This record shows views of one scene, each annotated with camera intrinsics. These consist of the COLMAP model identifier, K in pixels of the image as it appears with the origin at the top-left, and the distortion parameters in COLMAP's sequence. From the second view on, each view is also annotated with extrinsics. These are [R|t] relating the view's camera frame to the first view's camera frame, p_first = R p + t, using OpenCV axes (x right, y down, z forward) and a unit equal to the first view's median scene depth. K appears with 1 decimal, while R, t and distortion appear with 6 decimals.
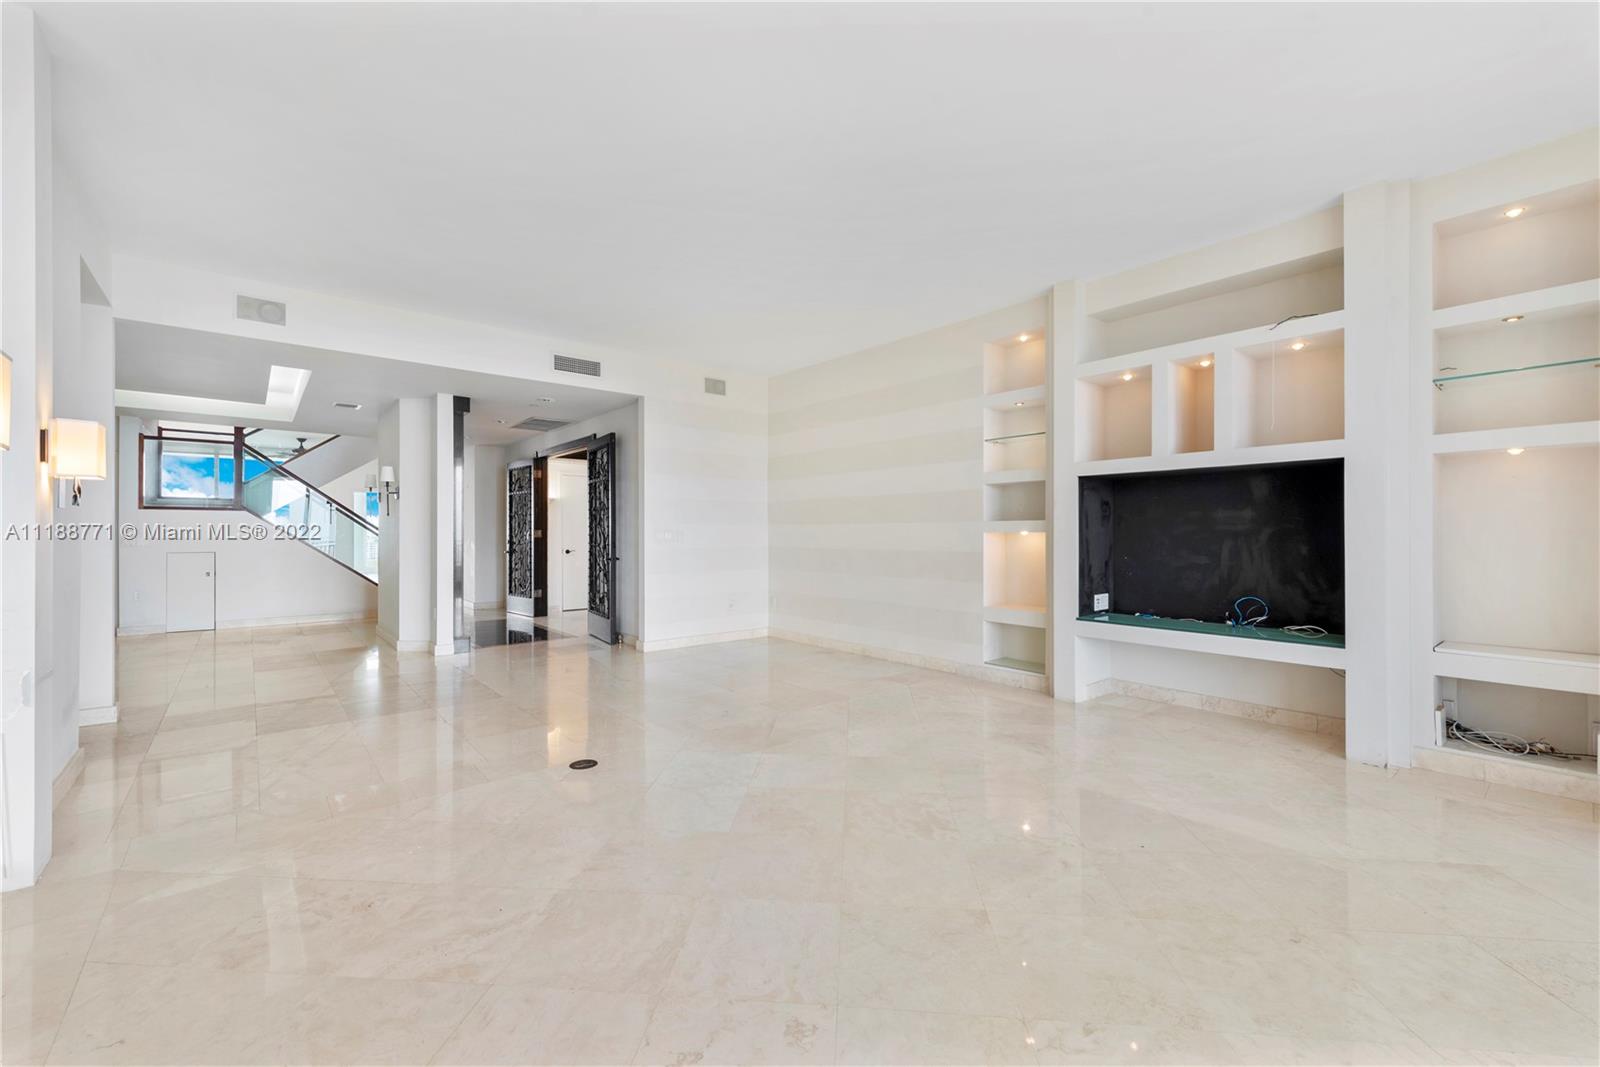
lens RADIAL K [[640.7, 0, 800.0], [0, 640.7, 533.5], [0, 0, 1]] dist [0.000675, -0.000019]
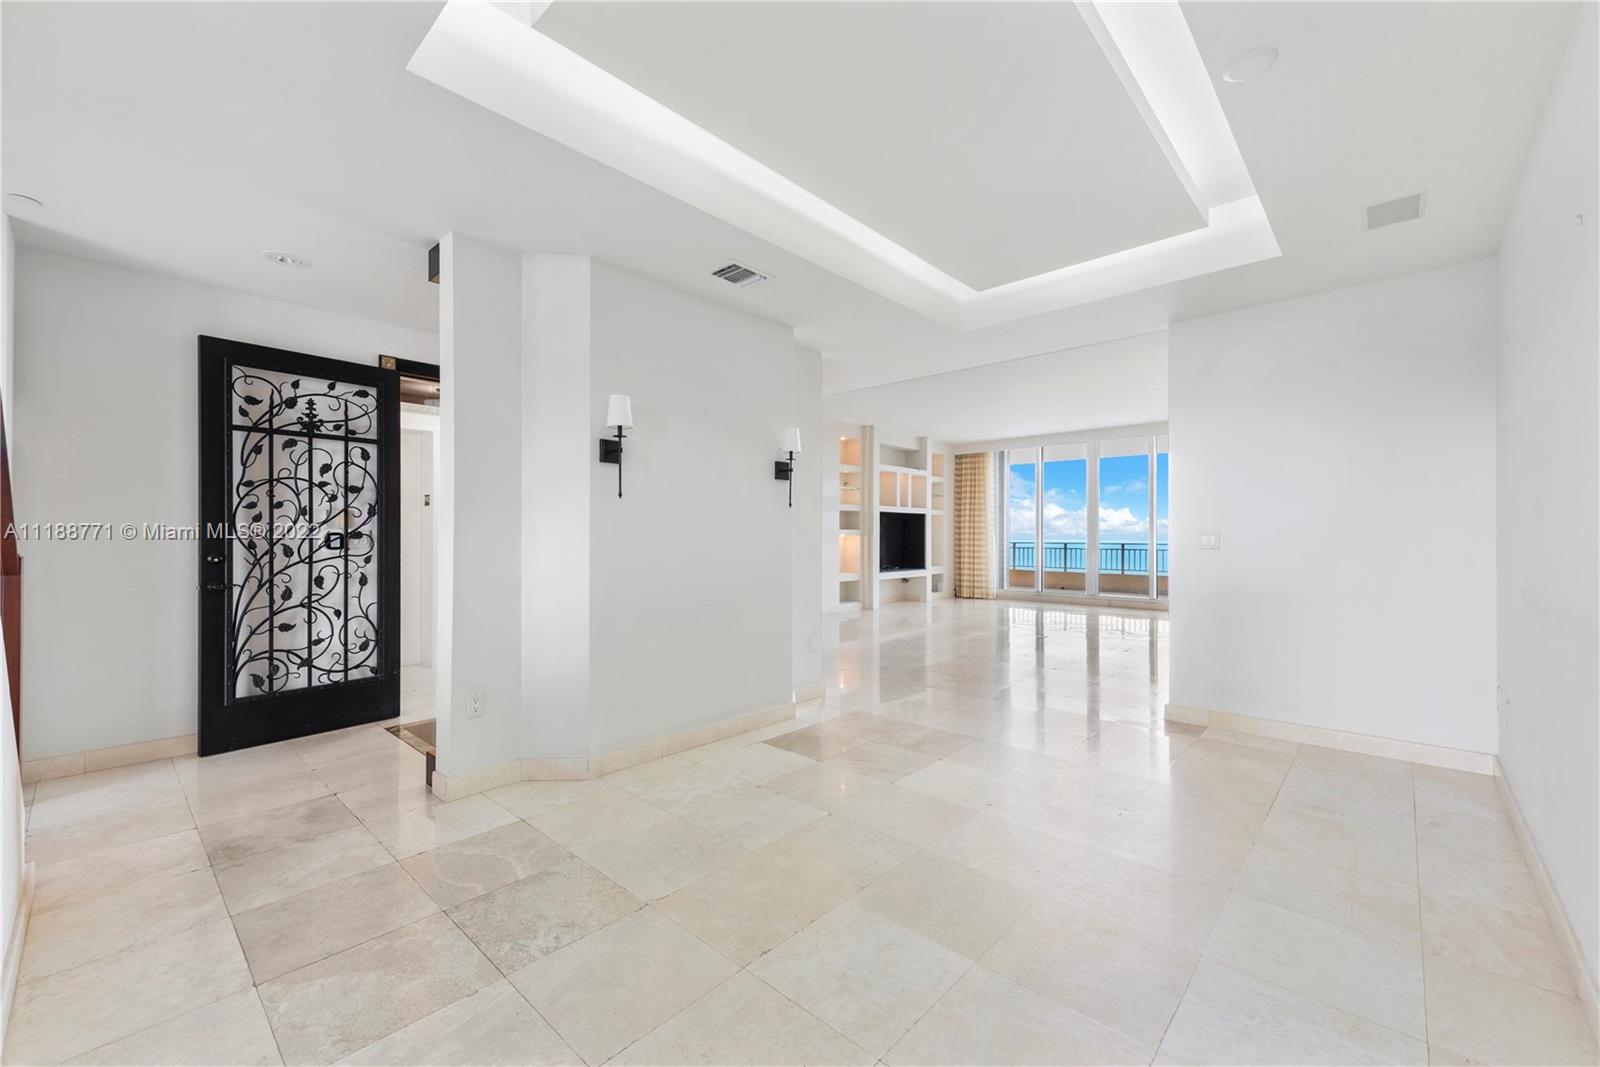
lens RADIAL K [[638.2, 0, 807.6], [0, 638.2, 536.2], [0, 0, 1]] dist [0.001561, -0.000005]
pose [[-0.126005, -0.001910, 0.992028, -1.956279], [0.000561, 0.999998, 0.001996, -0.006076], [-0.992030, 0.000808, -0.126003, 1.638464]]
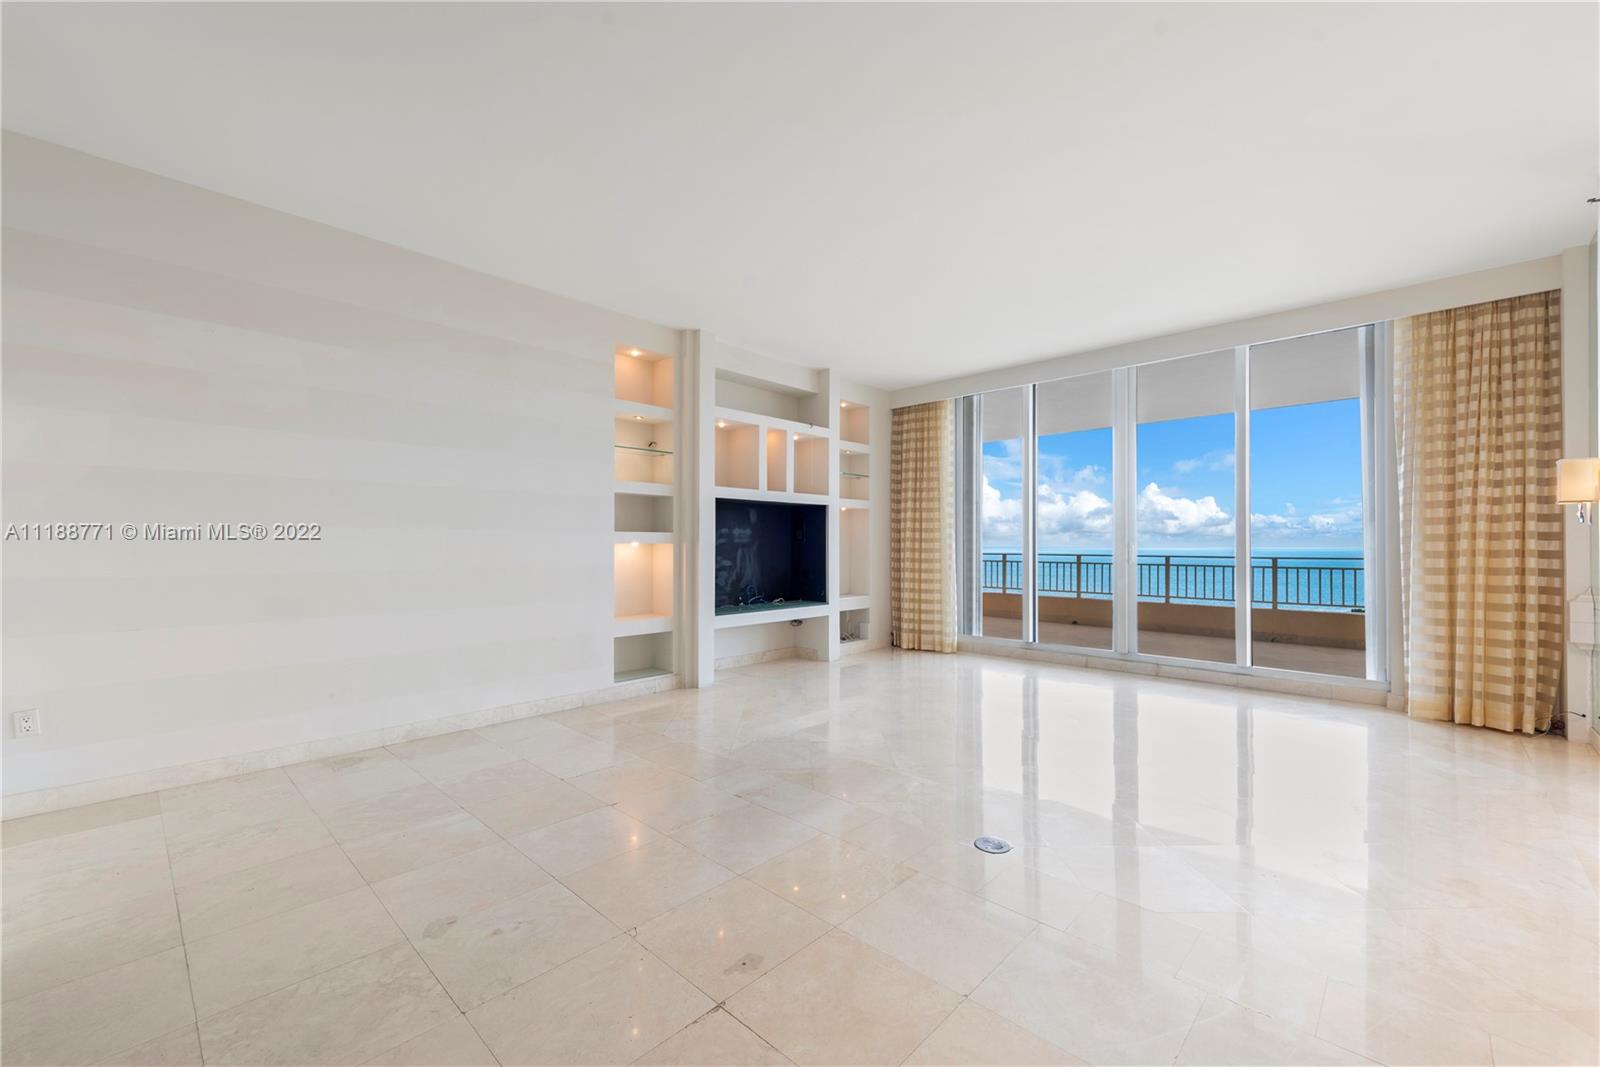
lens RADIAL K [[638.2, 0, 807.6], [0, 638.2, 536.2], [0, 0, 1]] dist [0.001561, -0.000005]
pose [[-0.104173, 0.006330, 0.994539, -0.829680], [-0.002815, 0.999974, -0.006659, -0.010313], [-0.994555, -0.003494, -0.104153, 0.995117]]
